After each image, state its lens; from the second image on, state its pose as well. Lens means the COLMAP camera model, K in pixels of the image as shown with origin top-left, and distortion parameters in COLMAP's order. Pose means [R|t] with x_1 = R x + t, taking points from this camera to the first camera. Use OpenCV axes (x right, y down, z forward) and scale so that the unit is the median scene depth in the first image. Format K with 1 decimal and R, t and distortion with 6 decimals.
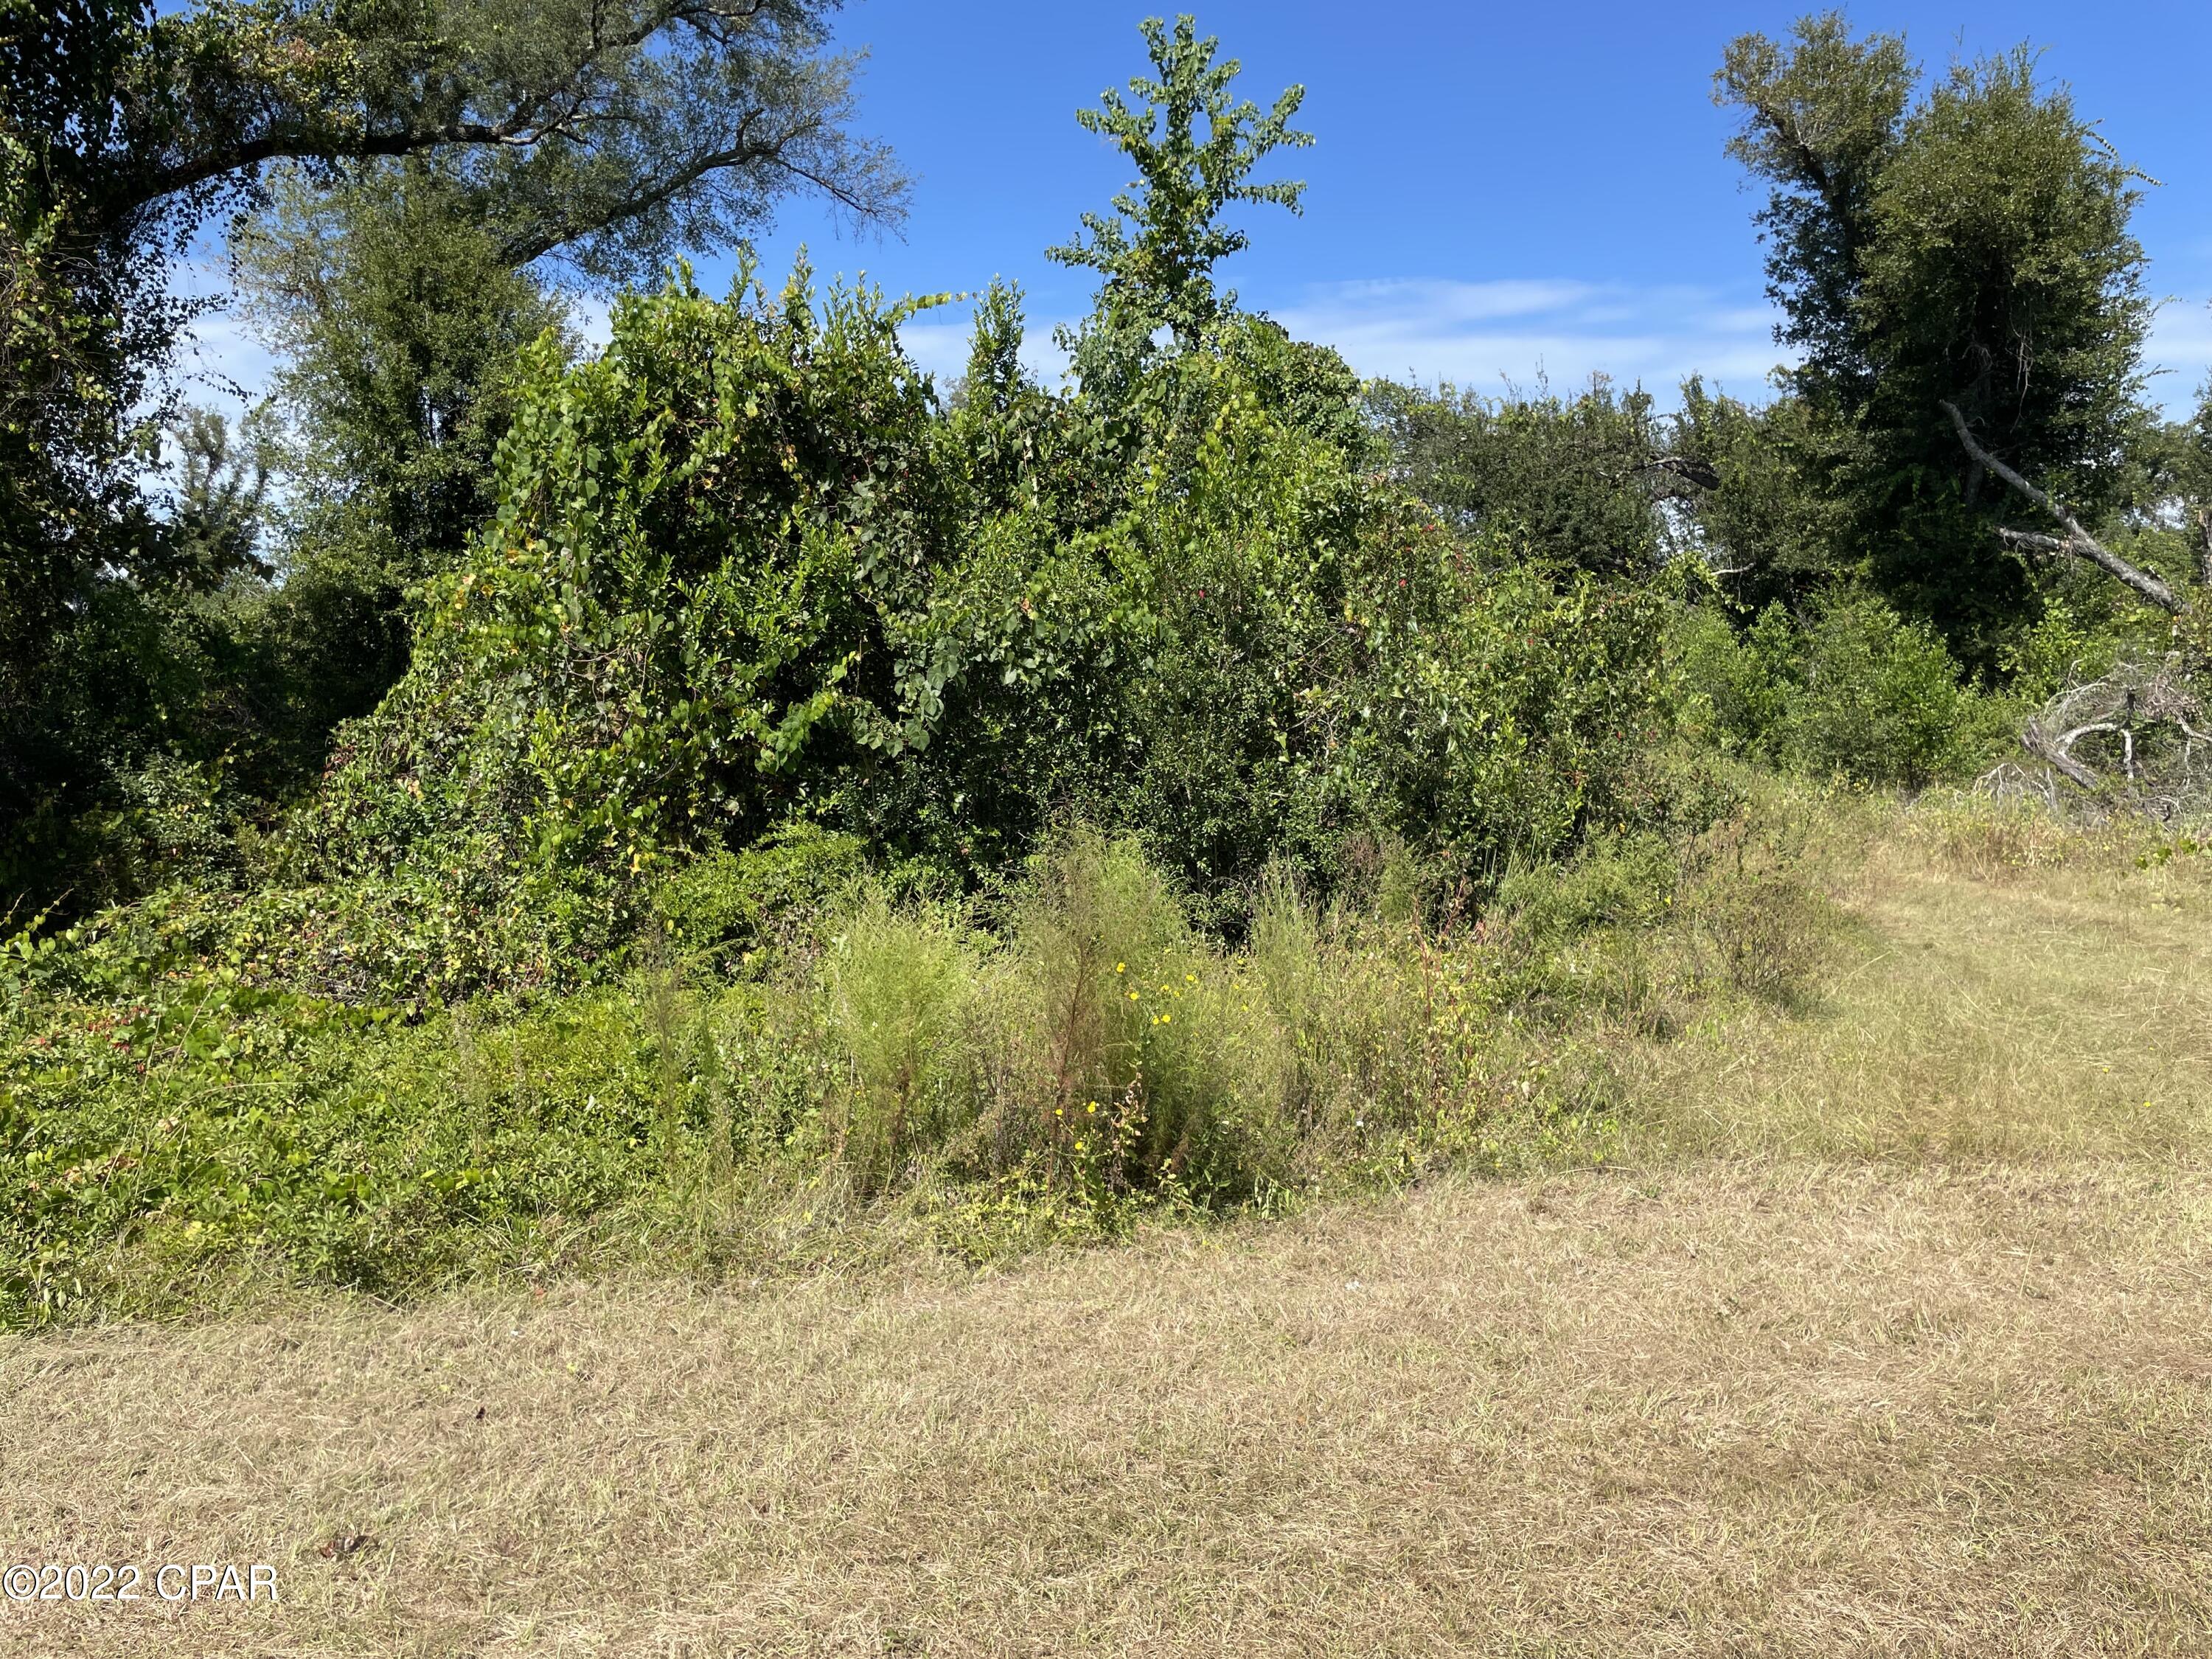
lens RADIAL K [[1657.9, 0, 1100.4], [0, 1657.9, 832.9], [0, 0, 1]] dist [0.051610, -0.087943]
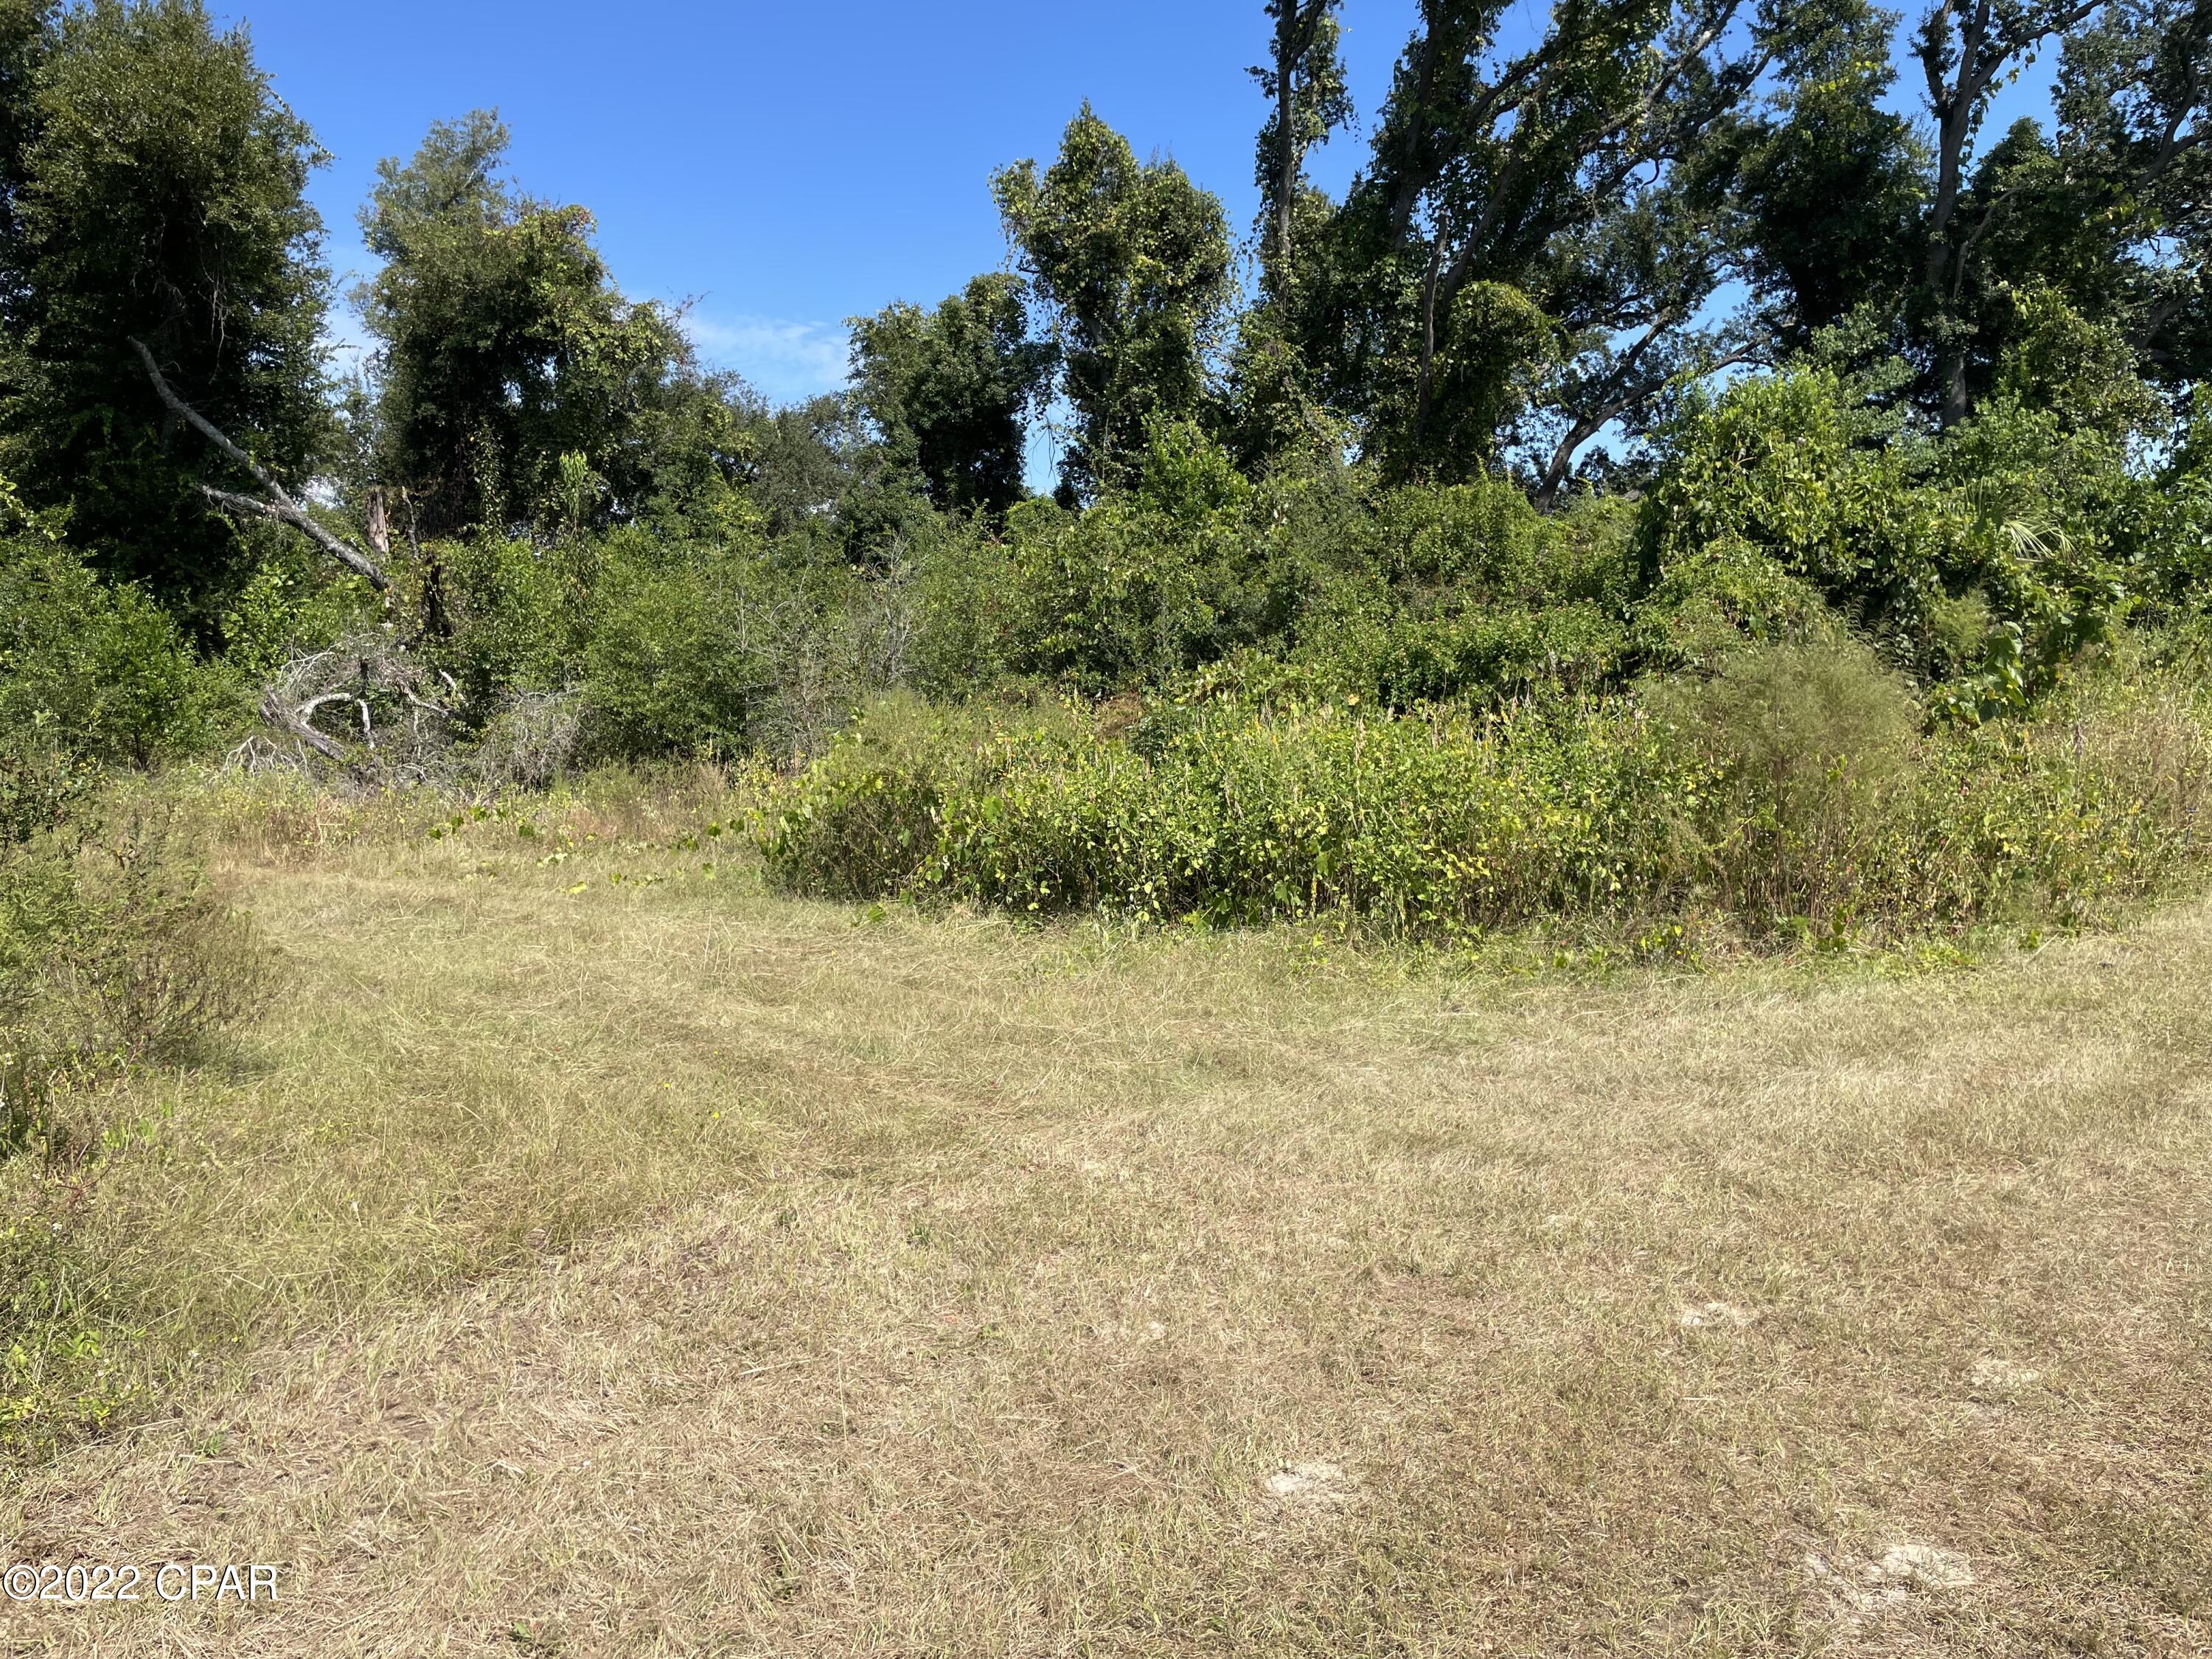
lens RADIAL K [[1657.9, 0, 1100.4], [0, 1657.9, 832.9], [0, 0, 1]] dist [0.051610, -0.087943]
pose [[0.530882, -0.073653, 0.844239, -0.000023], [0.059839, 0.996987, 0.049351, -0.004089], [-0.845331, 0.024320, 0.533690, 0.079009]]
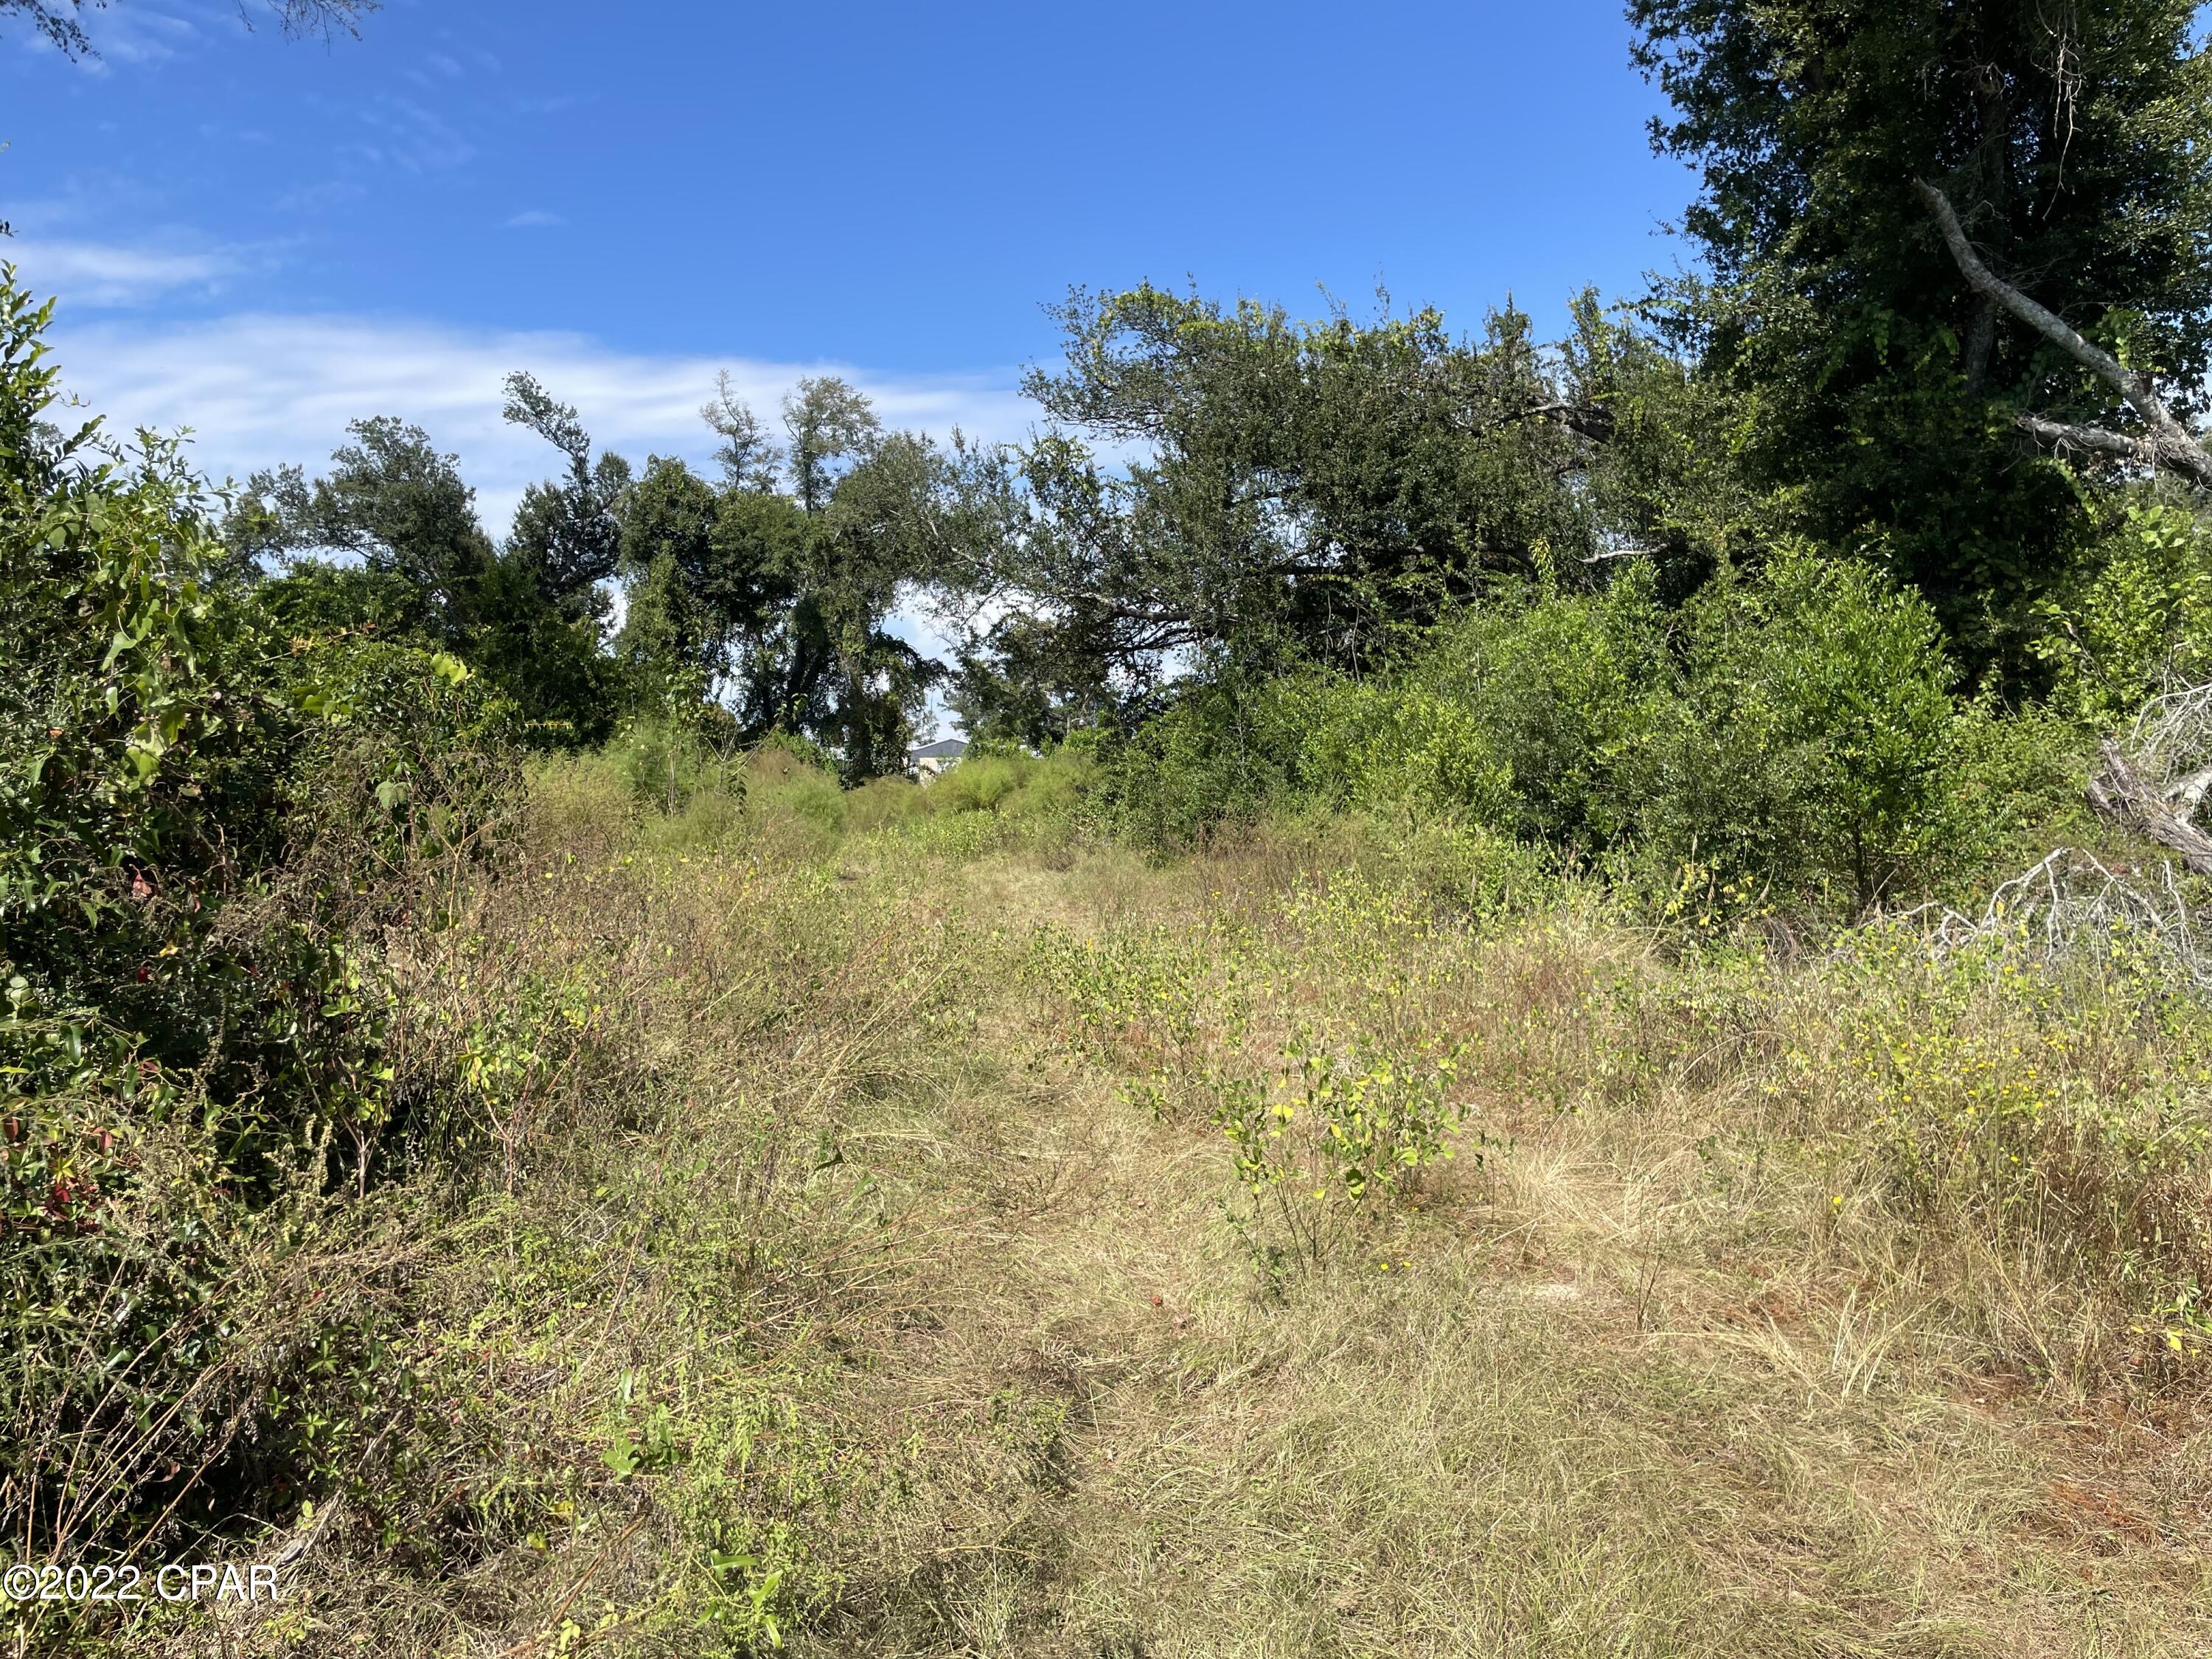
lens RADIAL K [[1657.5, 0, 1120.6], [0, 1657.5, 819.8], [0, 0, 1]] dist [0.066775, -0.105102]
pose [[0.999965, 0.005885, 0.005885, 0.237010], [-0.005641, 0.999159, -0.040606, -0.023722], [-0.006119, 0.040572, 0.999158, 0.454710]]
